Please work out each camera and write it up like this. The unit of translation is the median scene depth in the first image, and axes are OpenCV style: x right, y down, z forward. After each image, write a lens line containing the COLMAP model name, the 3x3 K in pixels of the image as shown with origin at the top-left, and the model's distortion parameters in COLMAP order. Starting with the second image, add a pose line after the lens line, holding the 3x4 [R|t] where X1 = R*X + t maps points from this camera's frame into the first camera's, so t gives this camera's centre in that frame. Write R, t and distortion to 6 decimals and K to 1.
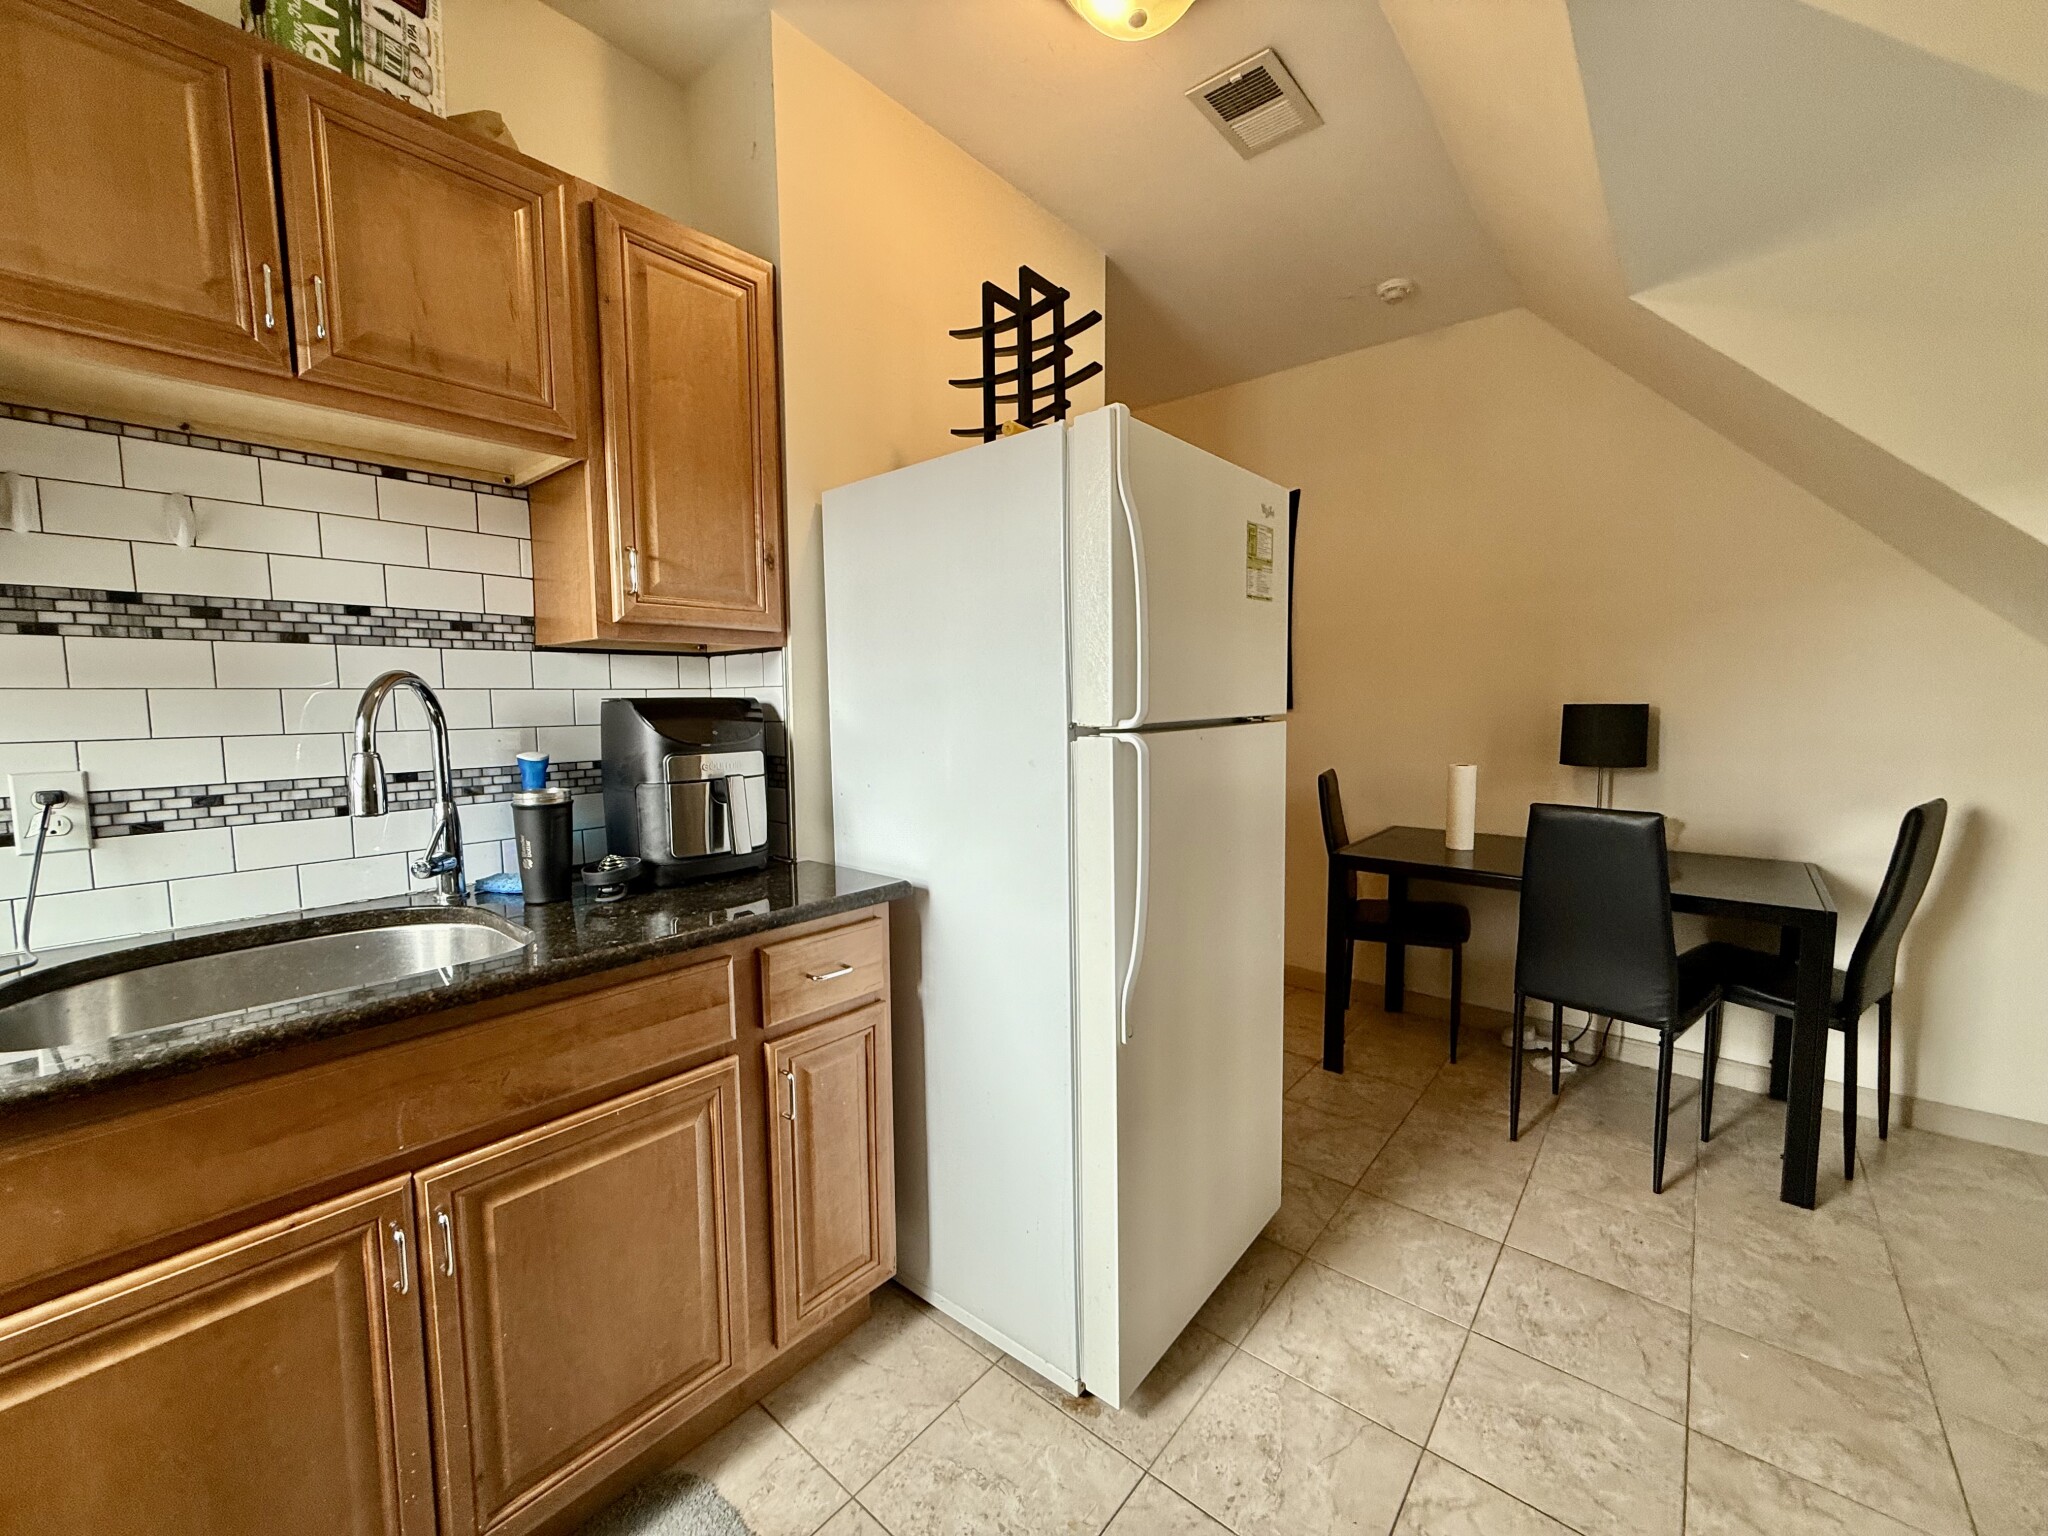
lens RADIAL K [[812.4, 0, 1025.1], [0, 812.4, 769.8], [0, 0, 1]] dist [0.002592, 0.000395]
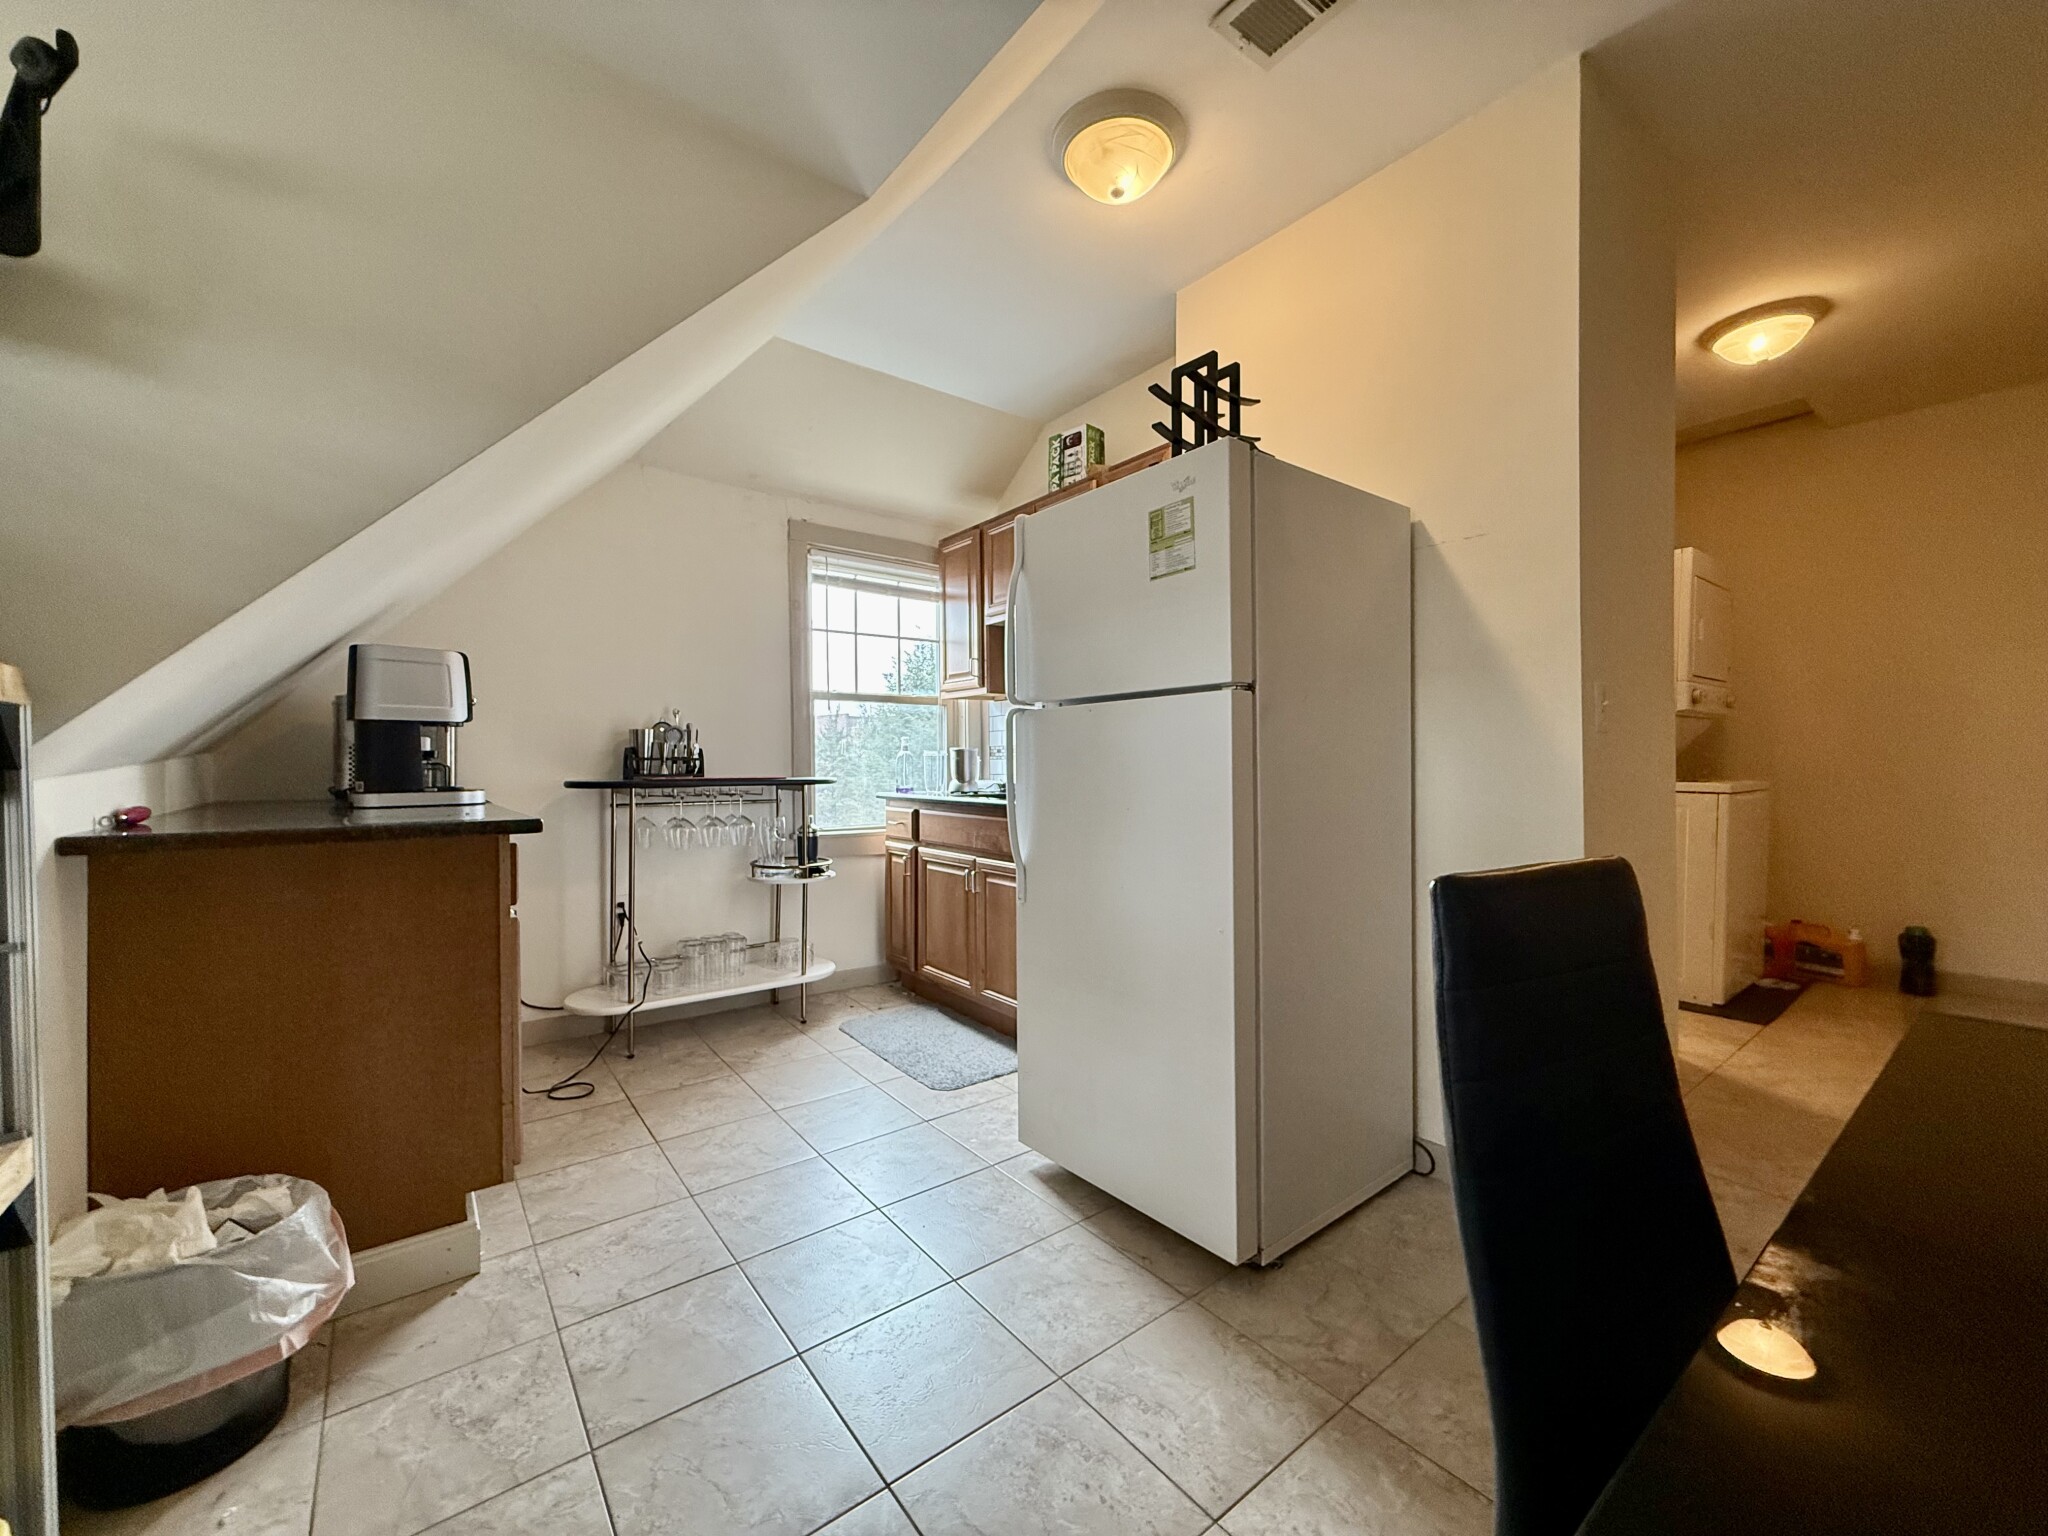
lens RADIAL K [[812.4, 0, 1023.8], [0, 812.4, 764.6], [0, 0, 1]] dist [0.002592, 0.000395]
pose [[-0.203261, 0.016572, -0.978984, 1.362336], [-0.077919, 0.996412, 0.033045, 0.012027], [0.976019, 0.082998, -0.201240, 1.059053]]
